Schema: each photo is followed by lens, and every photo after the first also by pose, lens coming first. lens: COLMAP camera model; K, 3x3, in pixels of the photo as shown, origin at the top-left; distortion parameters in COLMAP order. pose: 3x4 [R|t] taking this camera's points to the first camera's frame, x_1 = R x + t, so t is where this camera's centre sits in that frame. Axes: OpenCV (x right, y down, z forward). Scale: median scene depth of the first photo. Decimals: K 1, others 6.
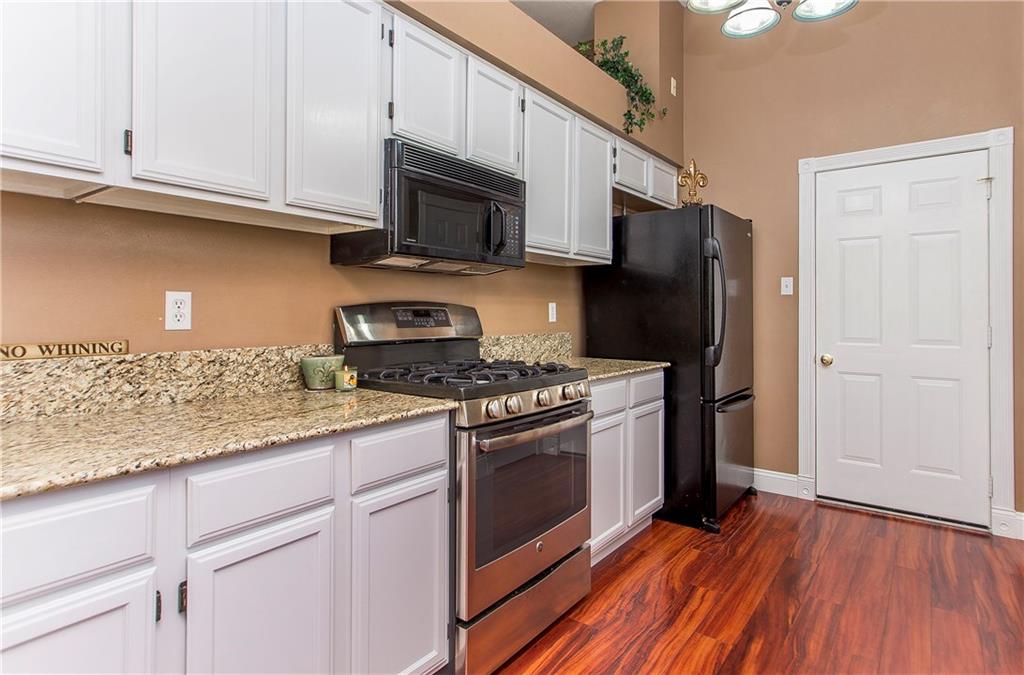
lens RADIAL K [[552.9, 0, 511.7], [0, 552.9, 301.5], [0, 0, 1]] dist [-0.000268, 0.000046]
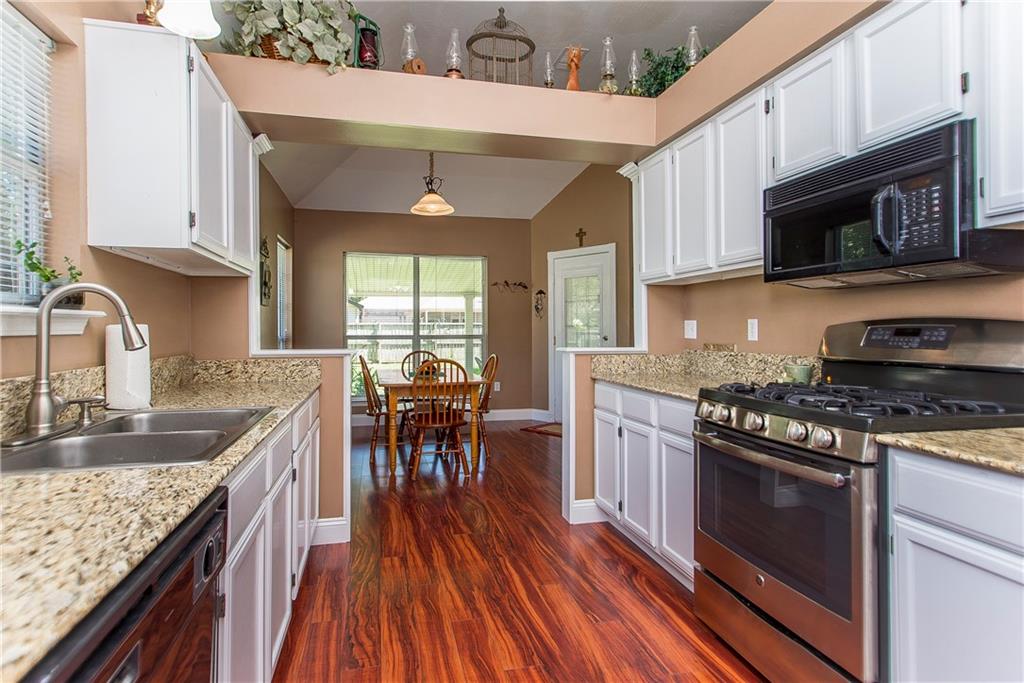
lens RADIAL K [[544.0, 0, 506.8], [0, 544.0, 331.4], [0, 0, 1]] dist [0.021221, 0.000306]
pose [[-0.620333, -0.000168, -0.784339, 1.157114], [0.012002, 0.999881, -0.009707, 0.028442], [0.784247, -0.015435, -0.620257, 1.378710]]
